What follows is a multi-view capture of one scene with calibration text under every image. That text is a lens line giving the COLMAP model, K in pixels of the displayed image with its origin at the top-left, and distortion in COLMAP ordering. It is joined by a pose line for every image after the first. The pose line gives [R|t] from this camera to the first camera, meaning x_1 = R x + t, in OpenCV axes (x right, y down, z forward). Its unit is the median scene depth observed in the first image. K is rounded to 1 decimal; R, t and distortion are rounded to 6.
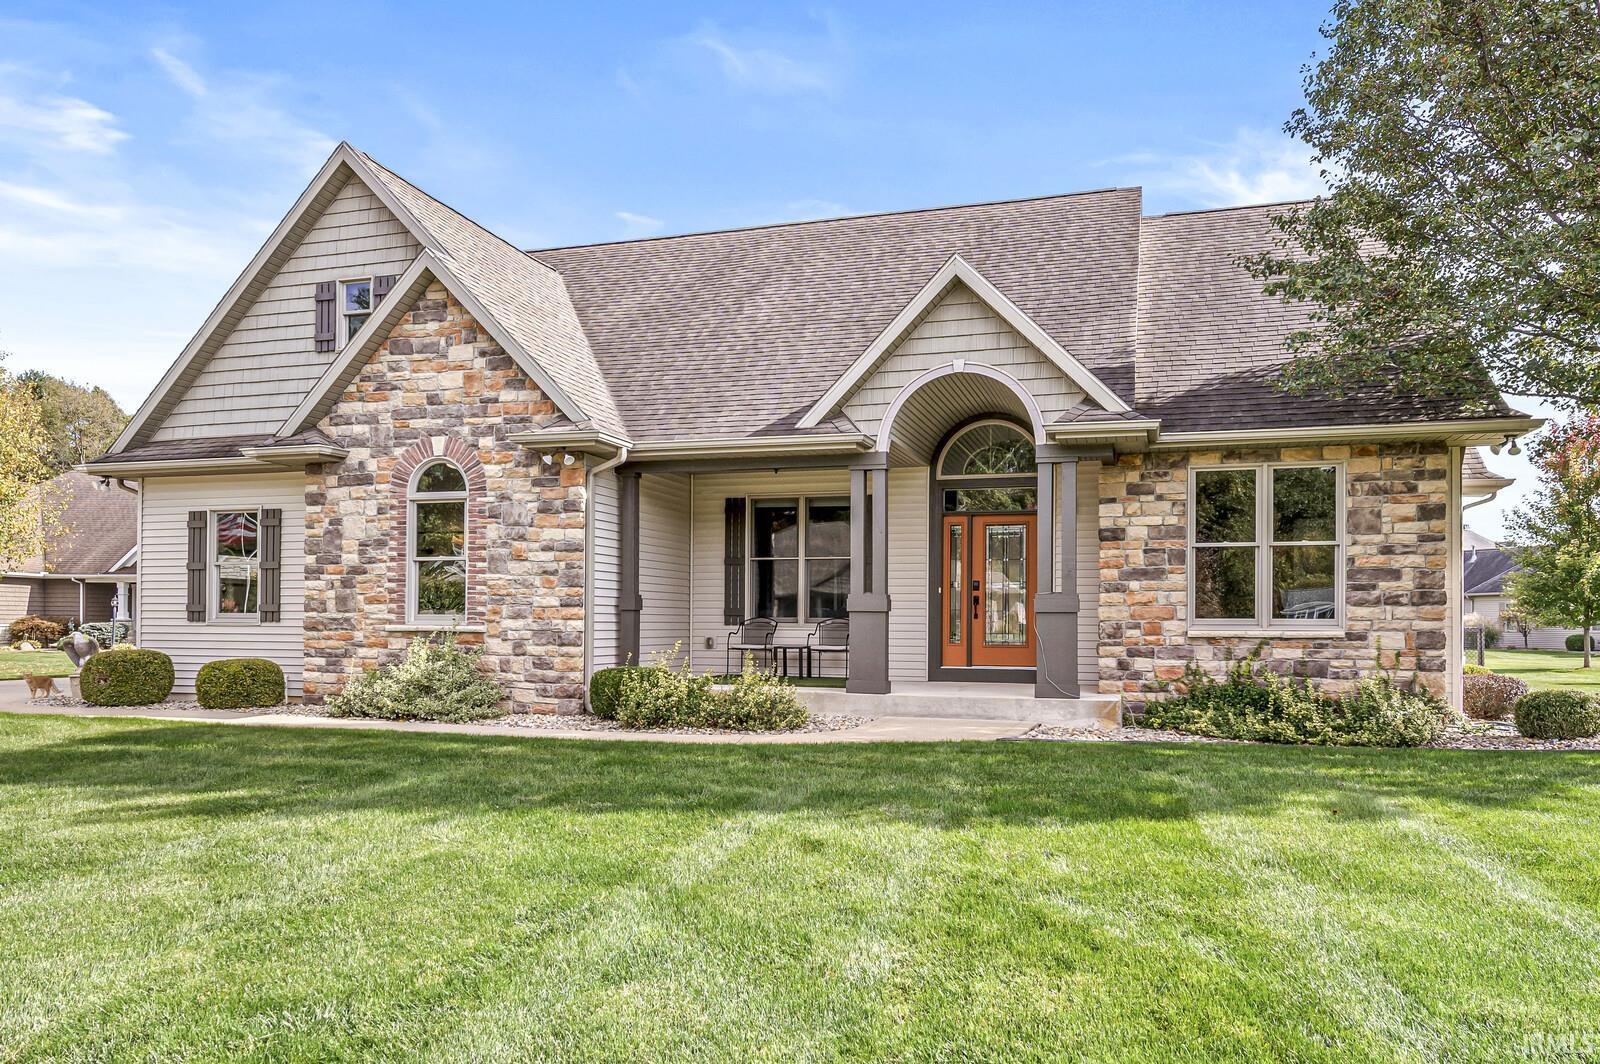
lens RADIAL K [[700.4, 0, 781.9], [0, 700.4, 591.5], [0, 0, 1]] dist [0.003945, -0.000229]
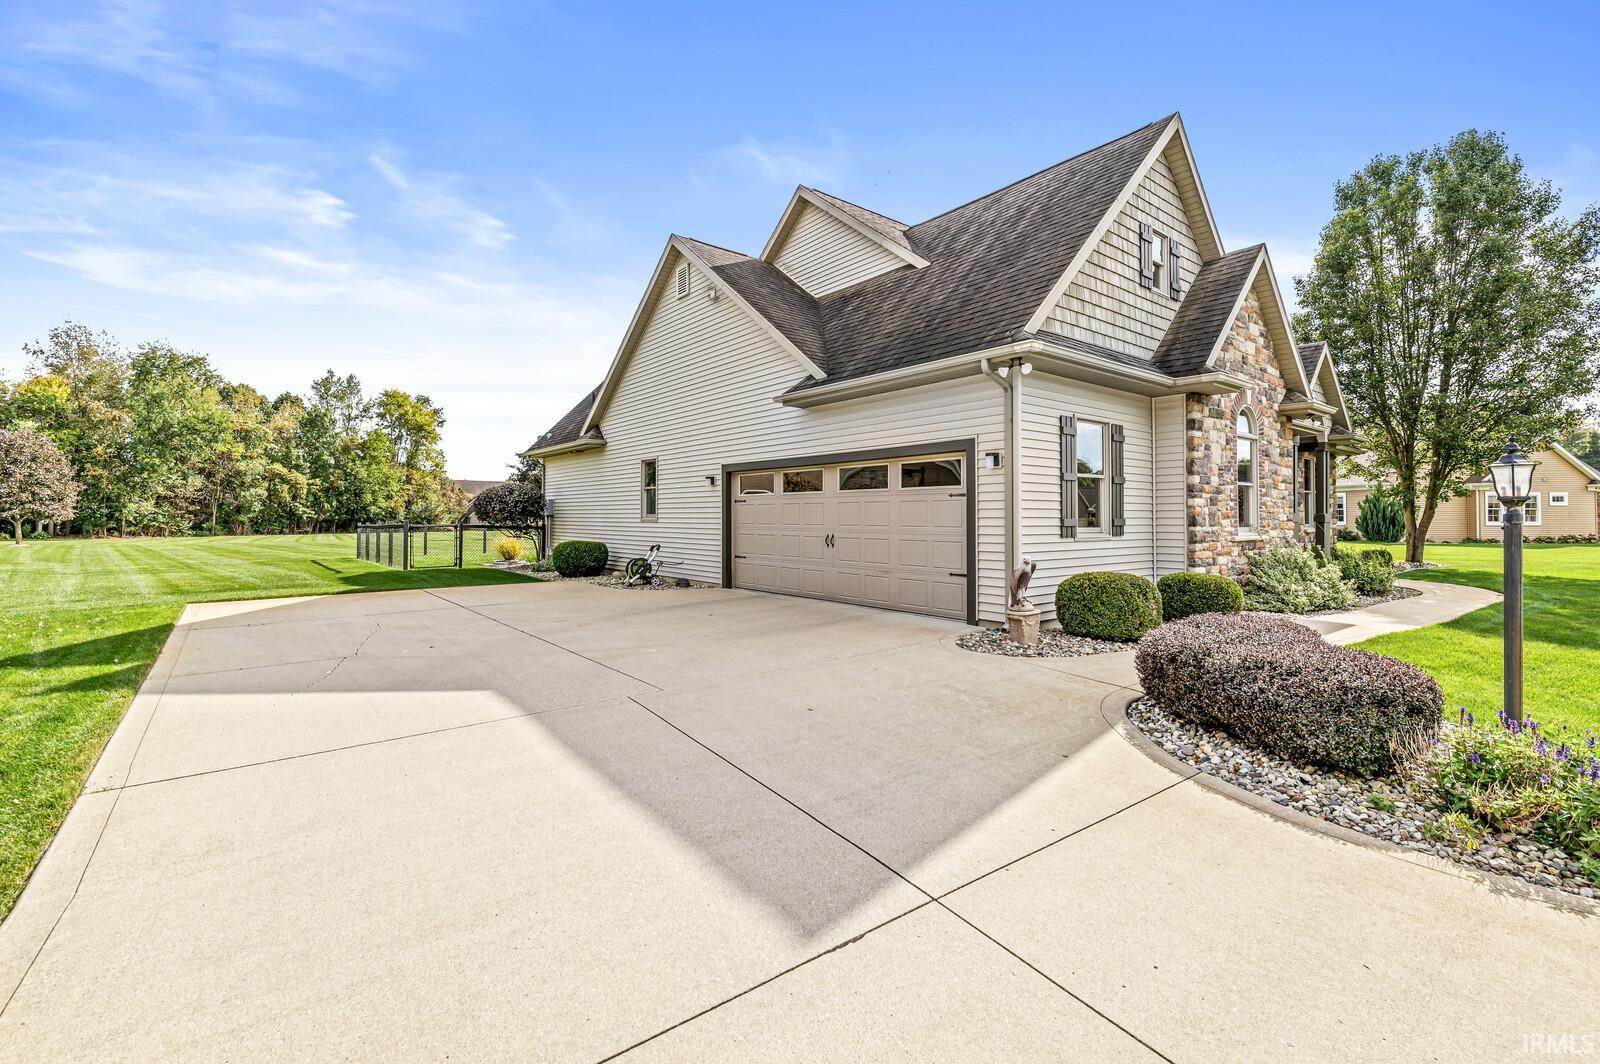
lens RADIAL K [[700.4, 0, 797.4], [0, 700.4, 527.8], [0, 0, 1]] dist [0.003945, -0.000229]
pose [[0.658904, -0.001923, 0.752224, -1.954000], [-0.003989, 0.999974, 0.006051, 0.029196], [-0.752216, -0.006988, 0.658879, 0.745813]]
